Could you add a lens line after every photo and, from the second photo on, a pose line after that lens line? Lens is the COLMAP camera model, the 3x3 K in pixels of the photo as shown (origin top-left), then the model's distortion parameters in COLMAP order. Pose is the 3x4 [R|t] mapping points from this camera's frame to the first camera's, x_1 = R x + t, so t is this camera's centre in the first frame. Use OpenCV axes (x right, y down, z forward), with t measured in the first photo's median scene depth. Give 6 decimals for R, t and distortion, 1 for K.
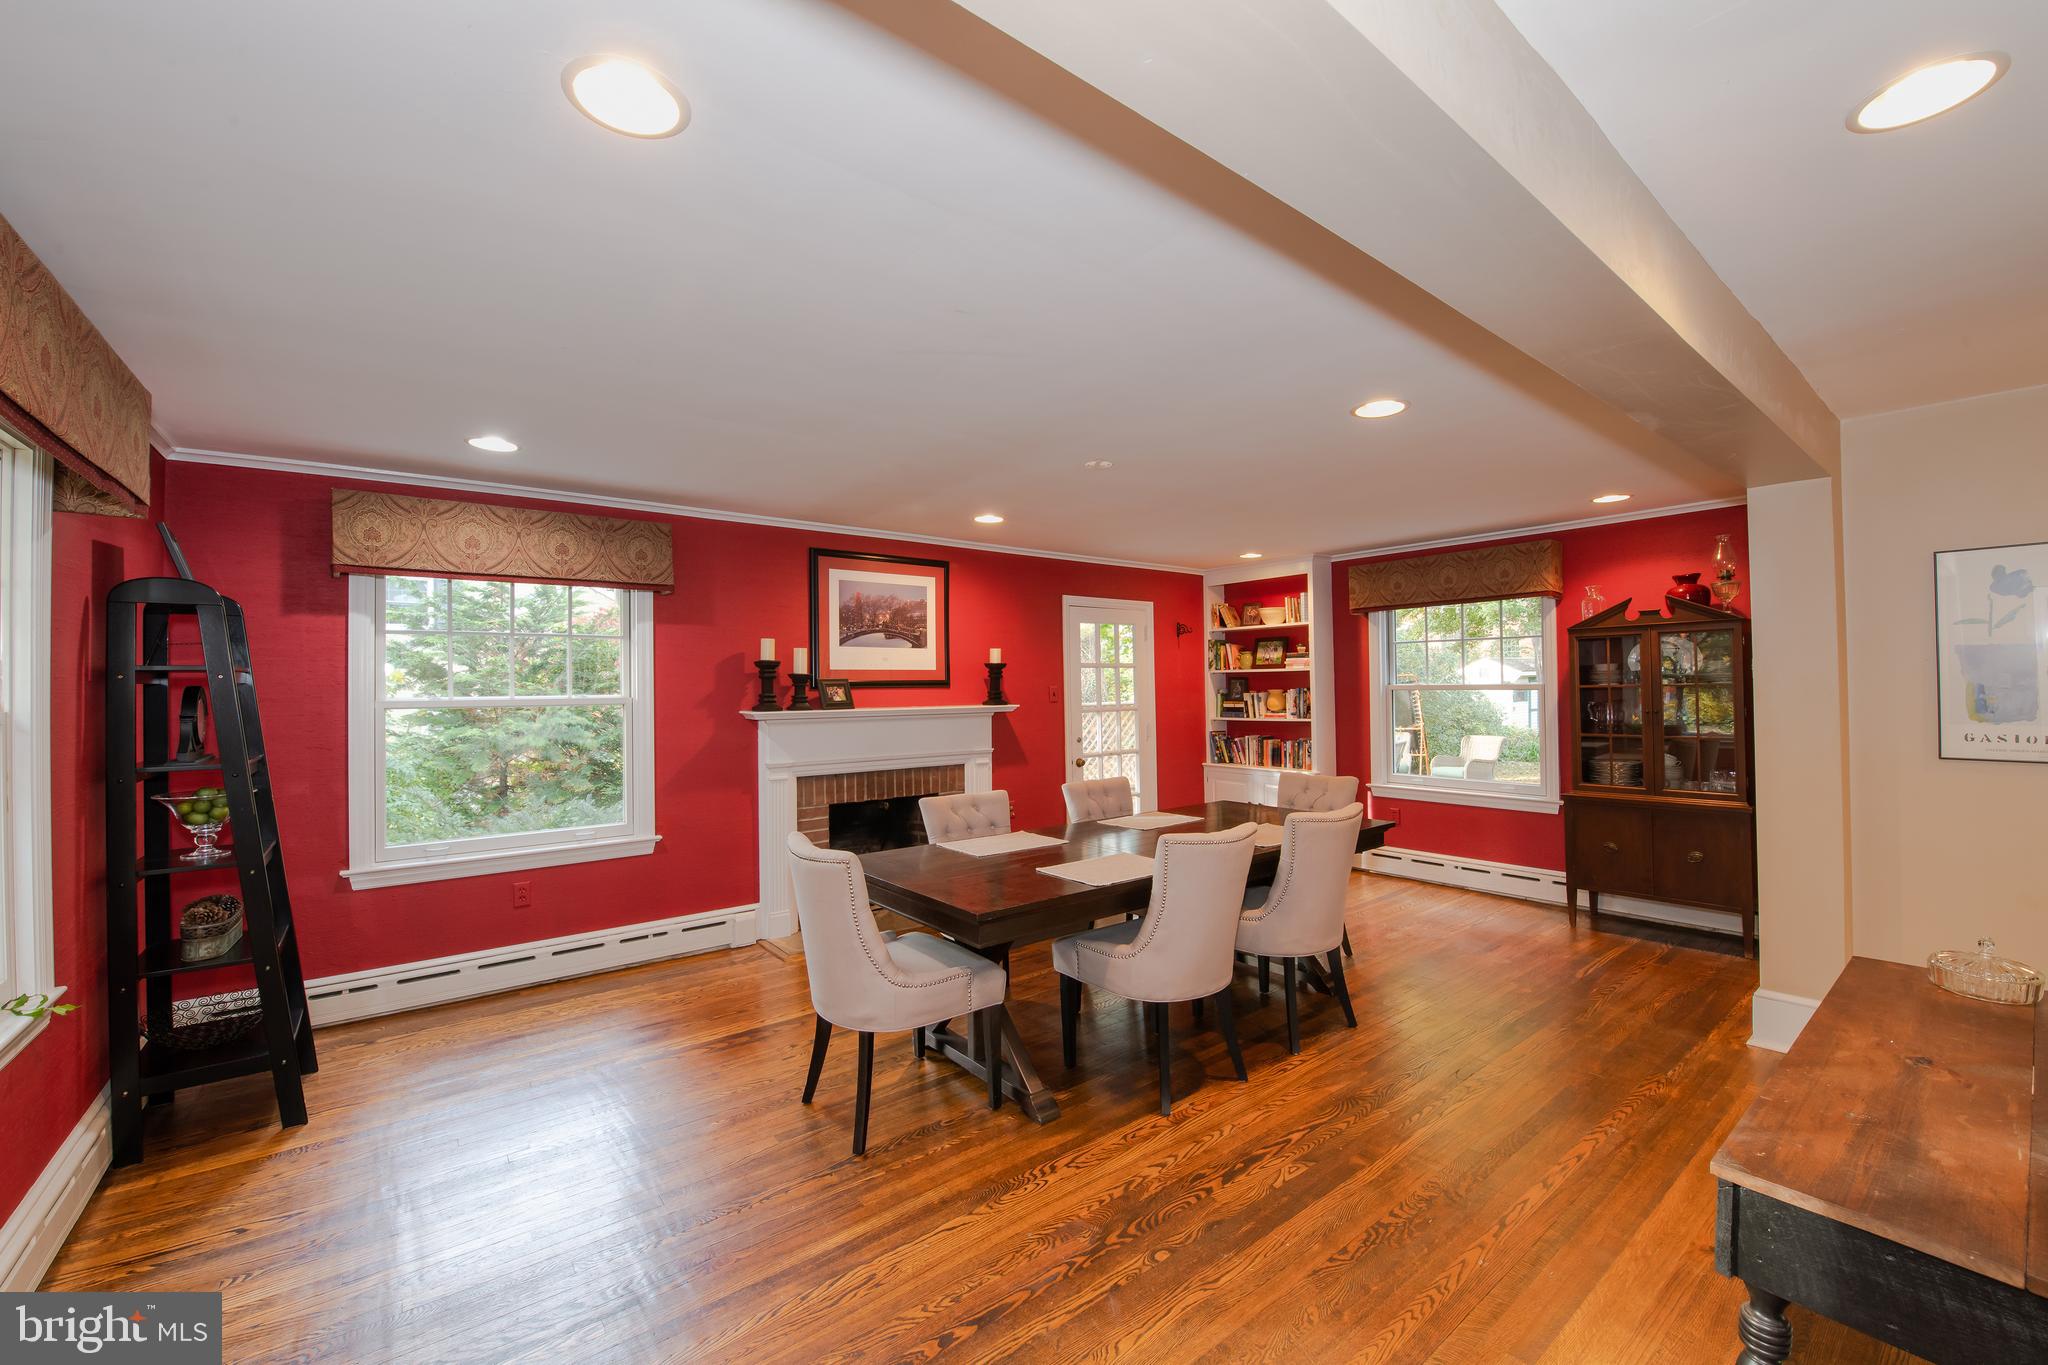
lens RADIAL K [[822.9, 0, 1031.4], [0, 822.9, 676.2], [0, 0, 1]] dist [-0.014010, -0.001694]
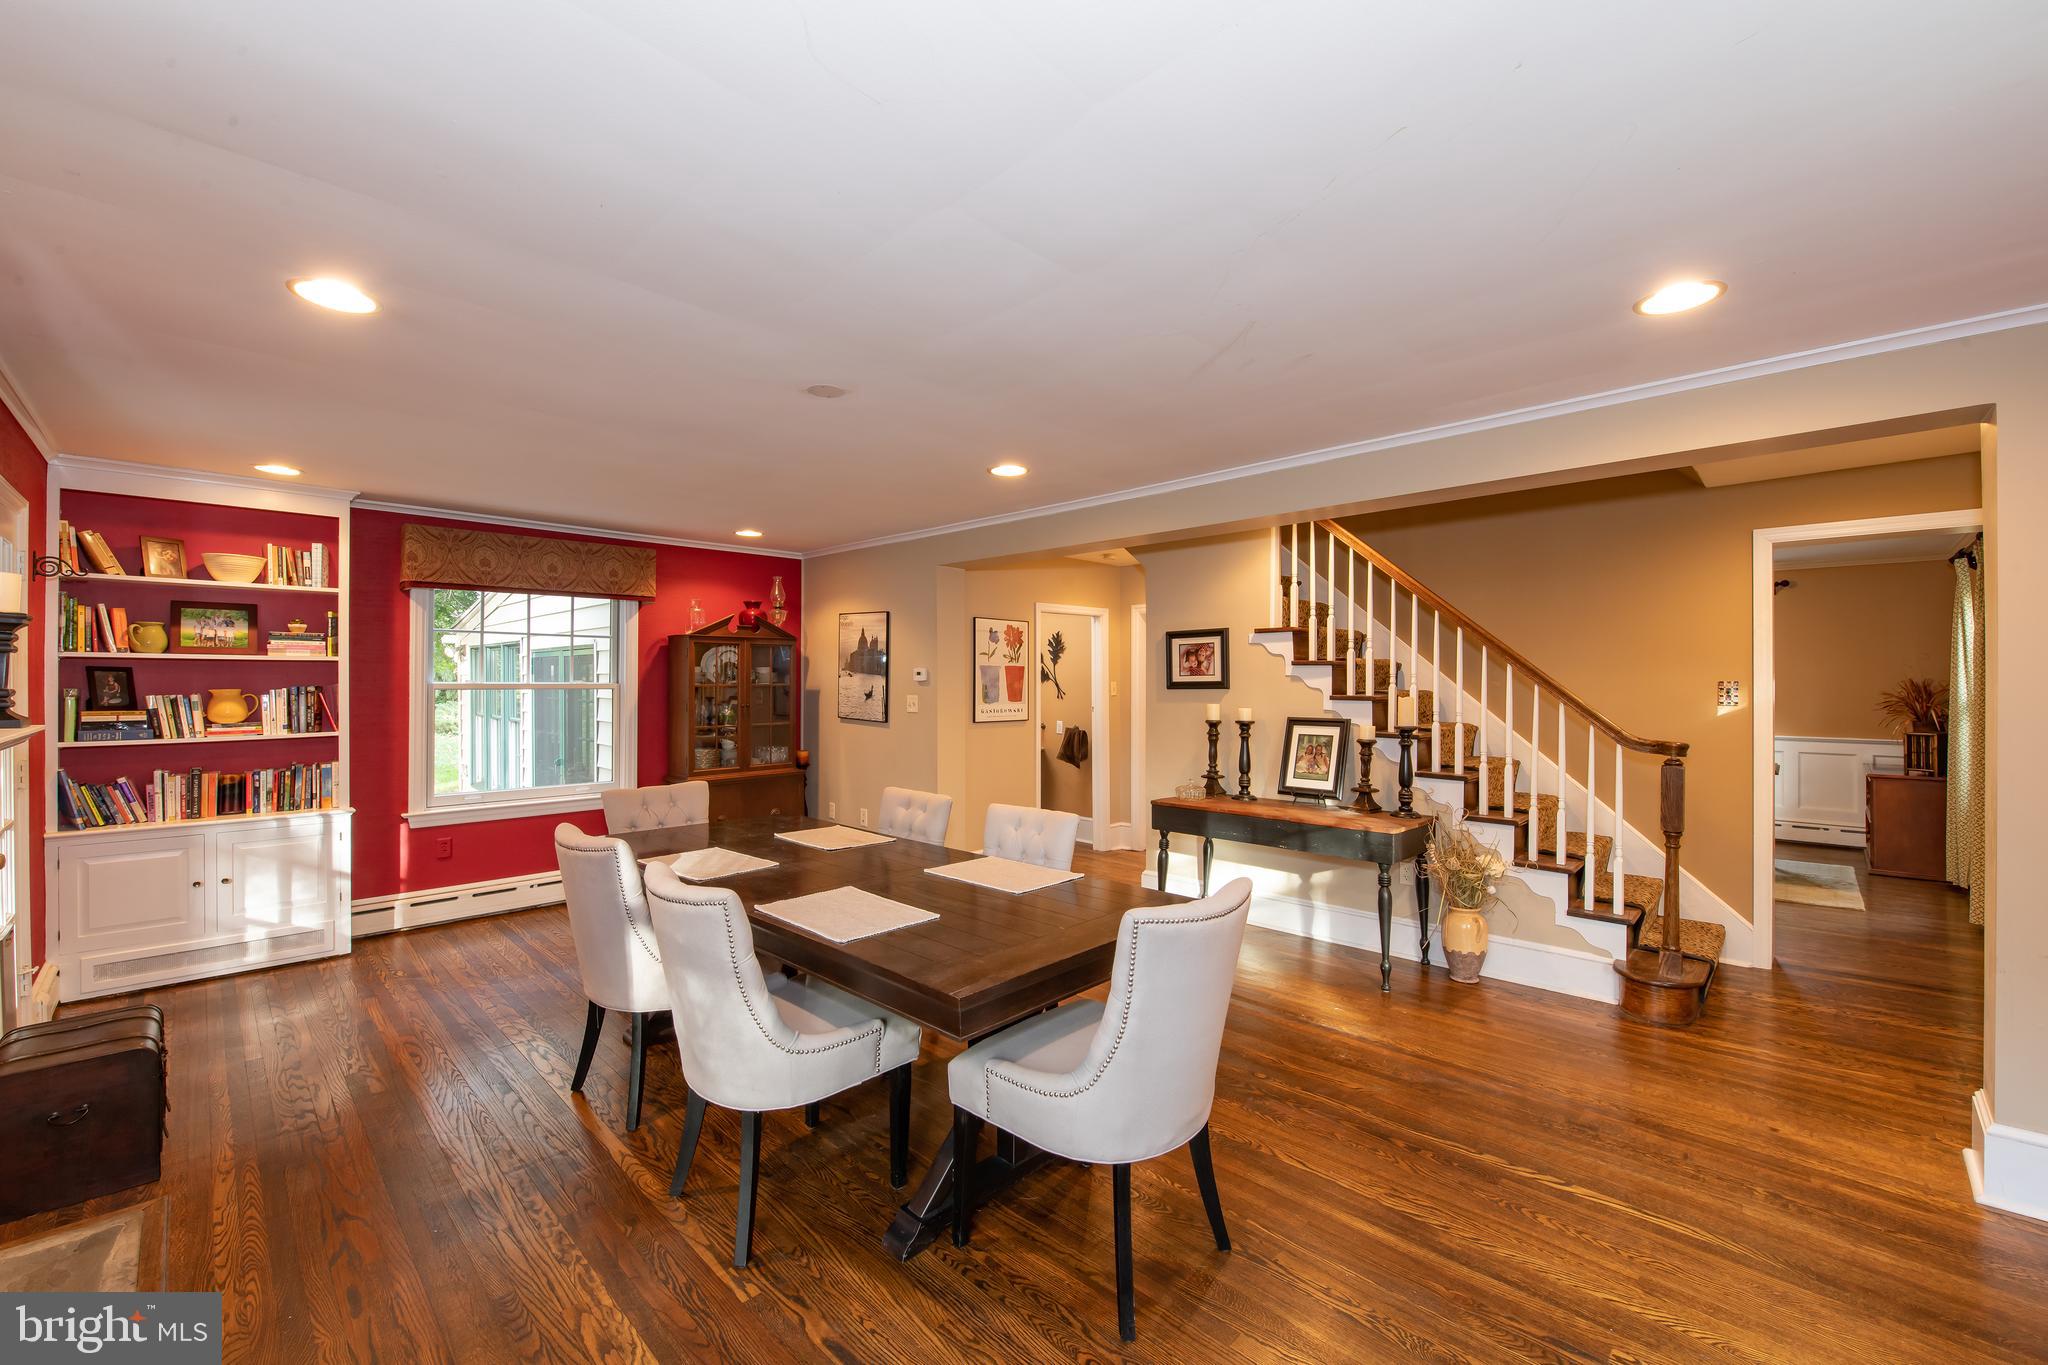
lens RADIAL K [[822.9, 0, 1023.6], [0, 822.9, 675.7], [0, 0, 1]] dist [-0.014010, -0.001694]
pose [[-0.133602, 0.017461, 0.990881, -0.384743], [-0.012842, 0.999730, -0.019348, 0.010820], [-0.990952, -0.015310, -0.133341, 0.505116]]
